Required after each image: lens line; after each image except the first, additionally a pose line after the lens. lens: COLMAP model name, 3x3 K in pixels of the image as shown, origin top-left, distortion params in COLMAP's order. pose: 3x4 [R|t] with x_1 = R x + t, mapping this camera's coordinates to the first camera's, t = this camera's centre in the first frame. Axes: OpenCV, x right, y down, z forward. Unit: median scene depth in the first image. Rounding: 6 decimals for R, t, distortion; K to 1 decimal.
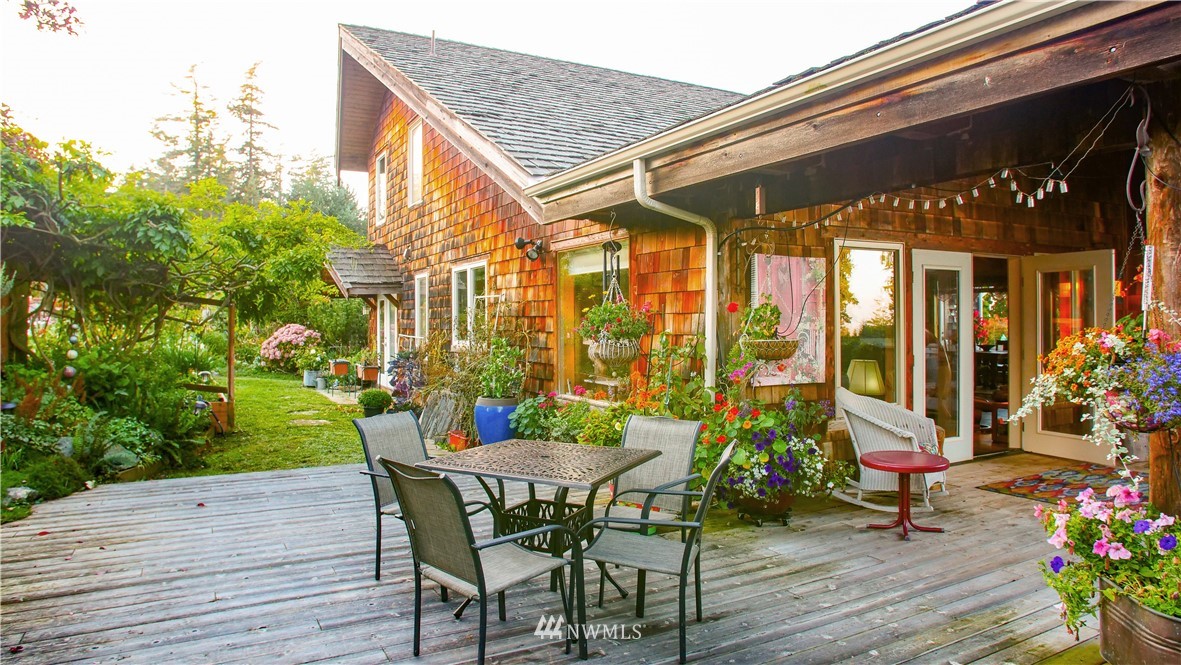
lens RADIAL K [[736.1, 0, 559.5], [0, 736.1, 321.0], [0, 0, 1]] dist [-0.109374, 0.071338]
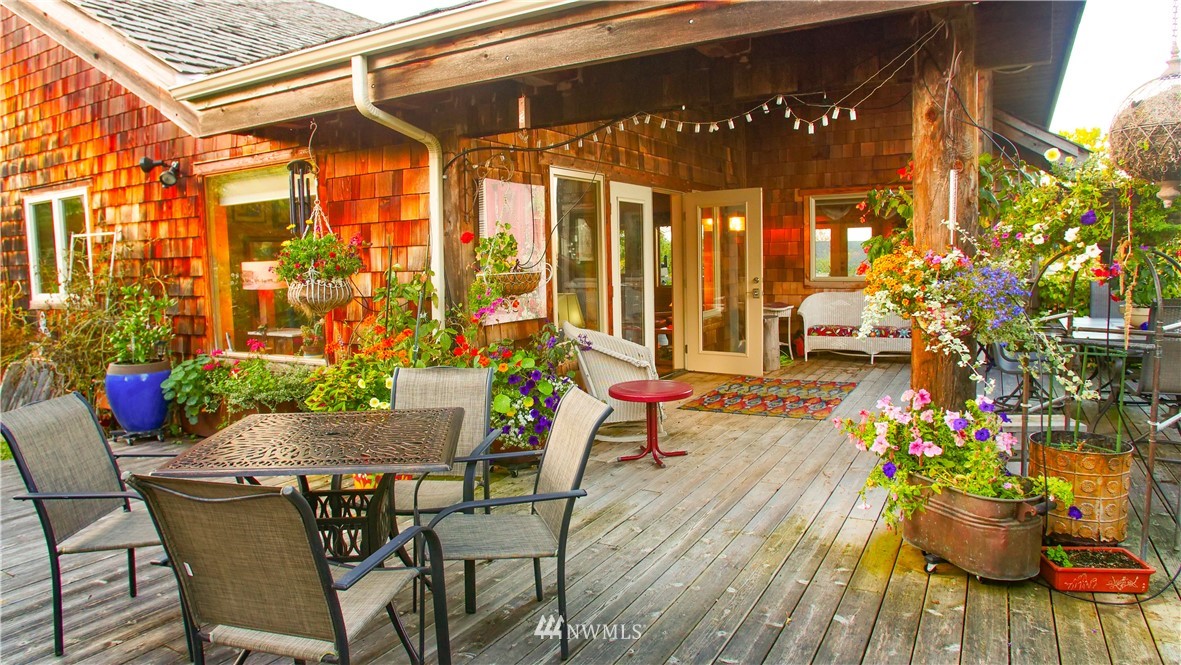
lens RADIAL K [[736.1, 0, 559.5], [0, 736.1, 321.0], [0, 0, 1]] dist [-0.109374, 0.071338]
pose [[0.850286, -0.060770, 0.522801, -0.128155], [0.021055, 0.996444, 0.081582, 0.010865], [-0.525900, -0.058361, 0.848542, 0.169067]]
